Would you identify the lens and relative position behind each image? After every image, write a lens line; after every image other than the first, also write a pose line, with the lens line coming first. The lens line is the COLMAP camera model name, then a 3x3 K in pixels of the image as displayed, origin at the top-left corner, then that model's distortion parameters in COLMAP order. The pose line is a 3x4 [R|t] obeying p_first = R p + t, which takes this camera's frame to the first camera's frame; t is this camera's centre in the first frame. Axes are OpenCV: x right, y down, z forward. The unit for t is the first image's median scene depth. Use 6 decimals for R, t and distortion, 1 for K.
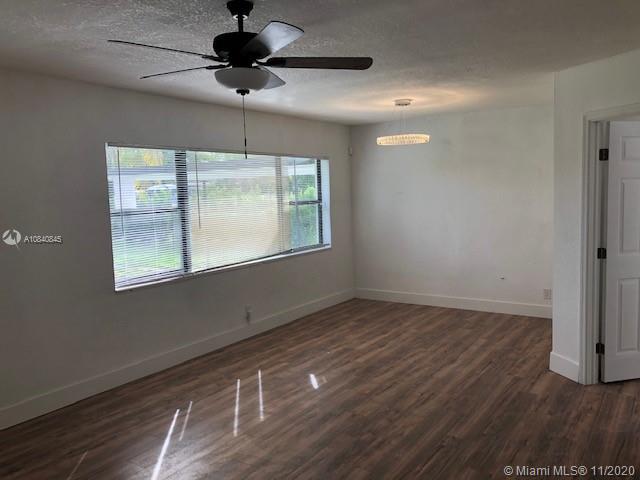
lens RADIAL K [[535.9, 0, 324.6], [0, 535.9, 239.8], [0, 0, 1]] dist [0.038991, -0.036060]
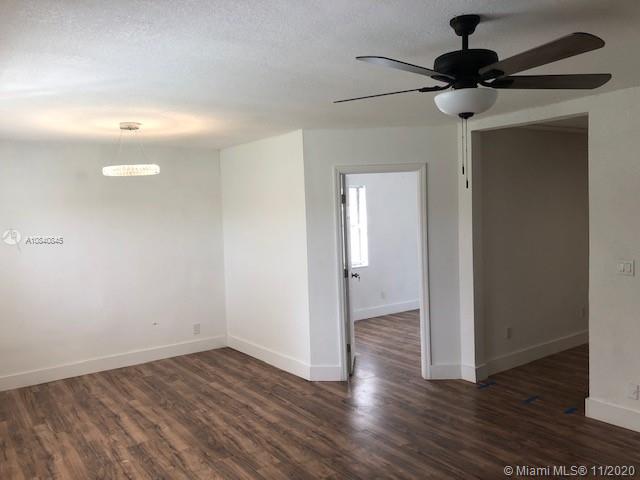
lens RADIAL K [[535.9, 0, 324.2], [0, 535.9, 237.8], [0, 0, 1]] dist [0.038991, -0.036060]
pose [[0.326836, -0.034398, 0.944455, -0.585849], [0.108567, 0.994088, -0.001365, -0.055017], [-0.938825, 0.102983, 0.328638, 0.501401]]
